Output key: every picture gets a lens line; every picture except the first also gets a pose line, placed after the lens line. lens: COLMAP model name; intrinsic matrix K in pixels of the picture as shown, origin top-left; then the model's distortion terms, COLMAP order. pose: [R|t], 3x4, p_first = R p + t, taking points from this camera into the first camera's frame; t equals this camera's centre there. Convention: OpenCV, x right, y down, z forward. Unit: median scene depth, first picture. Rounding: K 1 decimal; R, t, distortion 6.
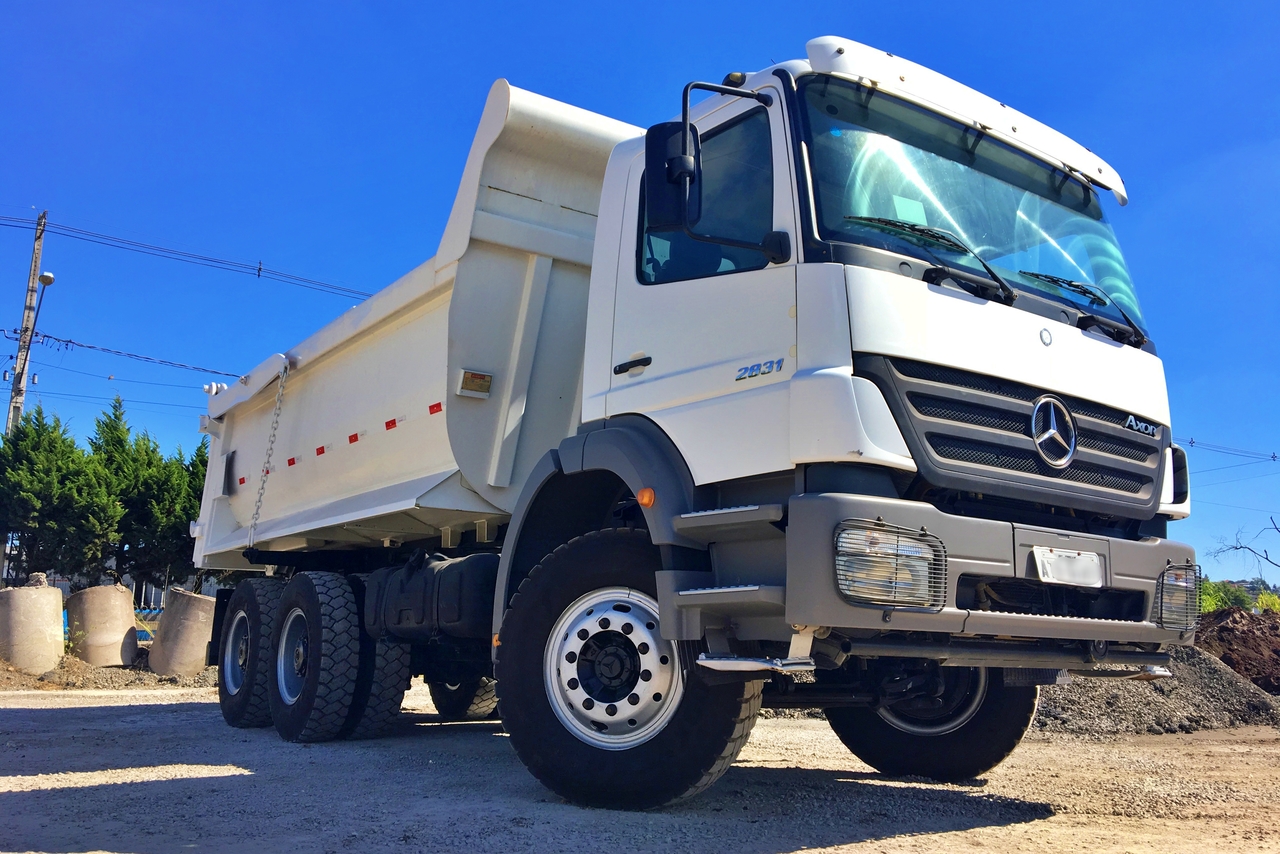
lens RADIAL K [[1066.7, 0, 640.0], [0, 1066.7, 427.0], [0, 0, 1]] dist [0.178140, -0.414905]
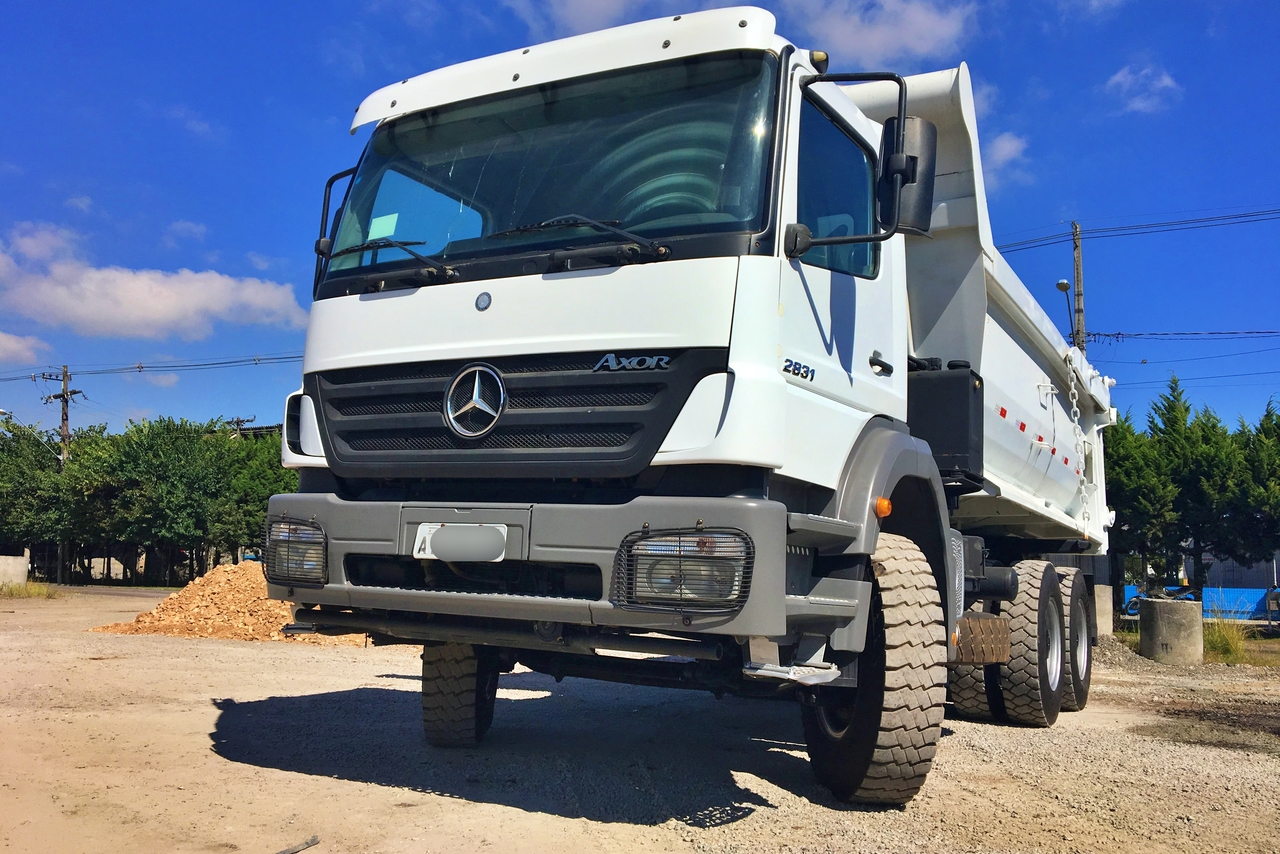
lens RADIAL K [[1066.7, 0, 640.0], [0, 1066.7, 427.0], [0, 0, 1]] dist [0.178140, -0.414905]
pose [[0.416755, -0.124464, -0.900458, 1.232656], [0.141529, 0.987386, -0.070976, 0.109886], [0.897934, -0.097861, 0.429113, 0.685918]]
